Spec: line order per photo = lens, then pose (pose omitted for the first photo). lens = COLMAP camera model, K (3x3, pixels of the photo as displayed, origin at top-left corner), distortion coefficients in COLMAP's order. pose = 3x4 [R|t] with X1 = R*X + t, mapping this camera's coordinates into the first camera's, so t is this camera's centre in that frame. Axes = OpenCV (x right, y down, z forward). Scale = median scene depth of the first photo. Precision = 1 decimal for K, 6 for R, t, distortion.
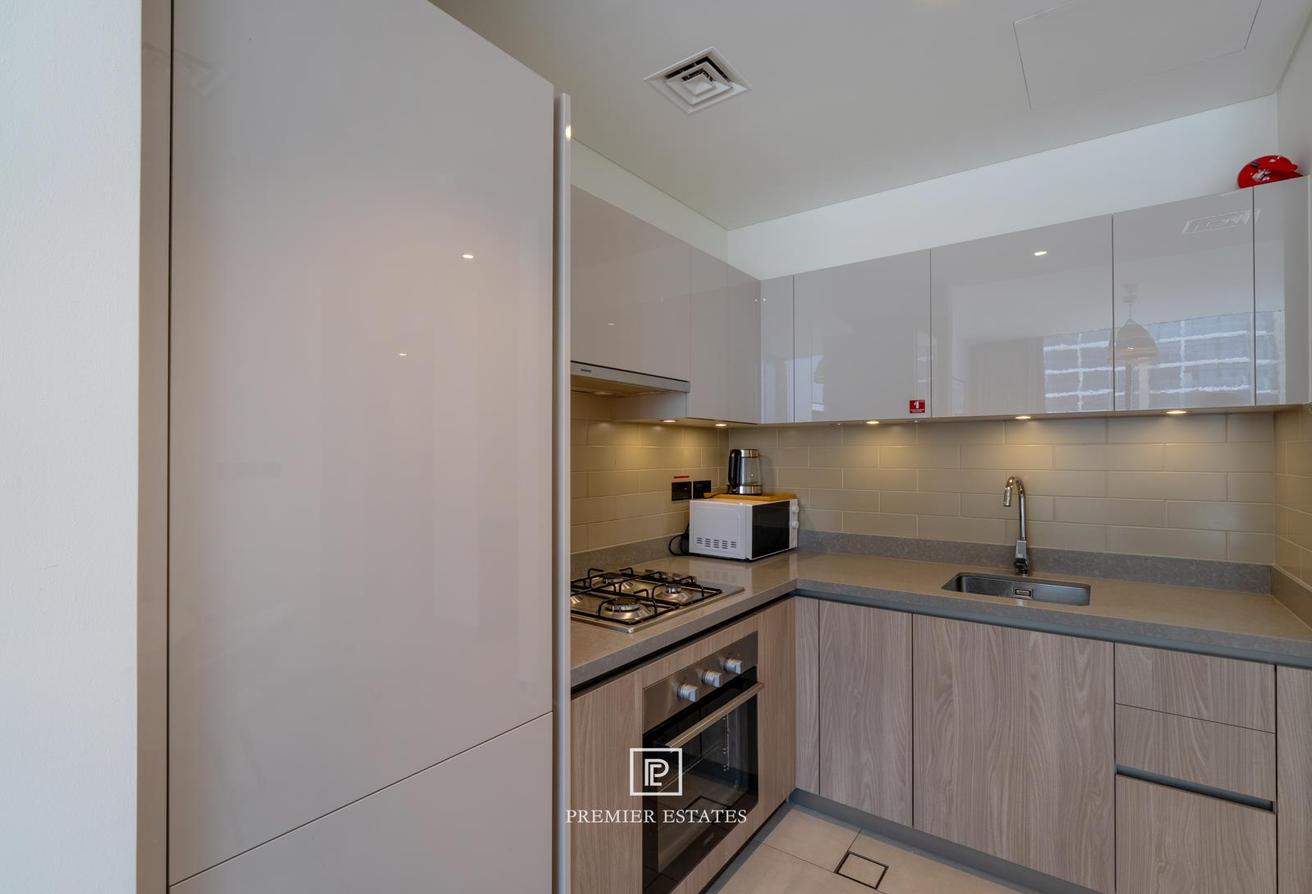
lens RADIAL K [[594.5, 0, 641.5], [0, 594.5, 446.8], [0, 0, 1]] dist [0.001341, 0.000031]
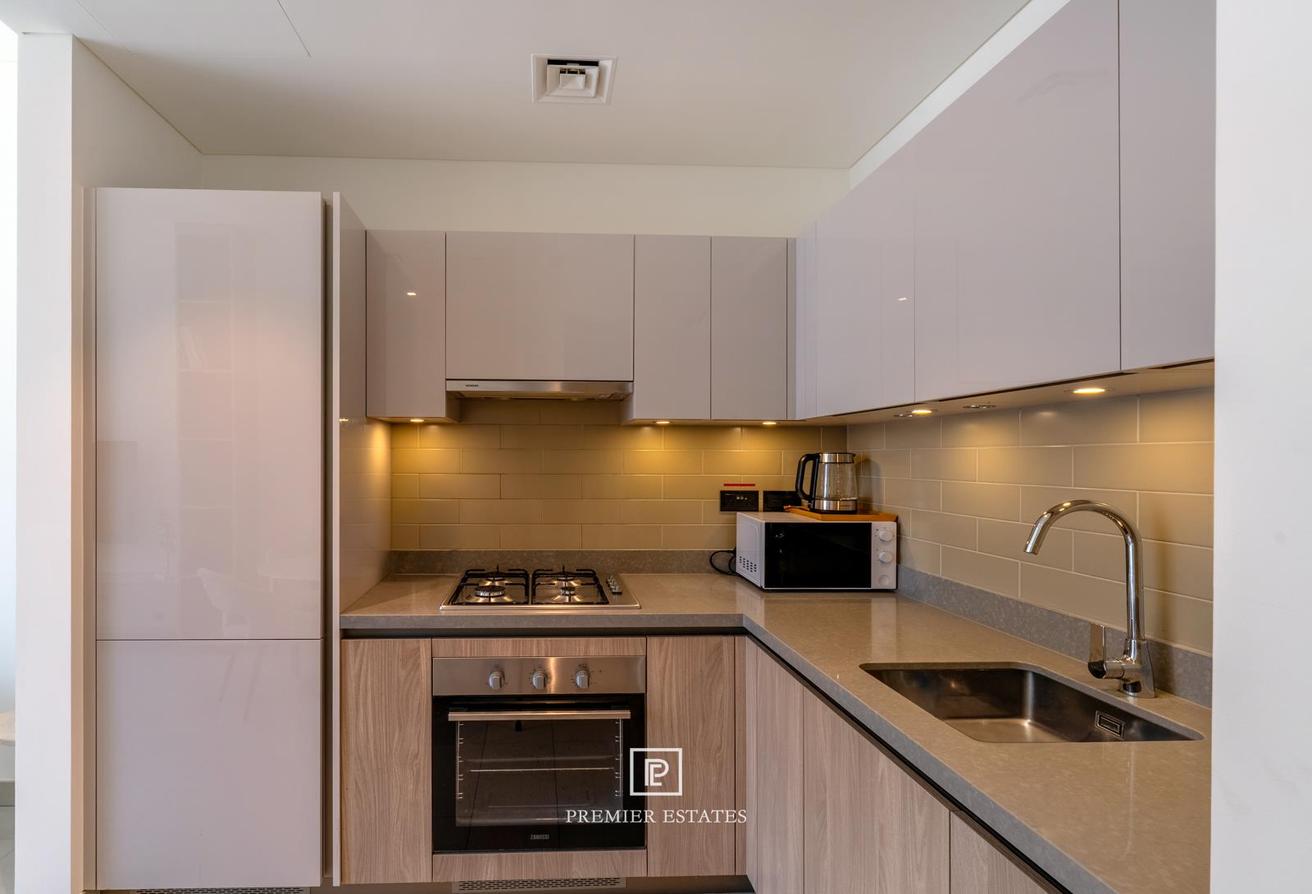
lens RADIAL K [[611.3, 0, 568.0], [0, 611.3, 457.9], [0, 0, 1]] dist [-0.001088, -0.000025]
pose [[0.640069, 0.001336, -0.768316, 0.735475], [0.005025, 0.999970, 0.005925, 0.005846], [0.768301, -0.007653, 0.640043, 0.292282]]
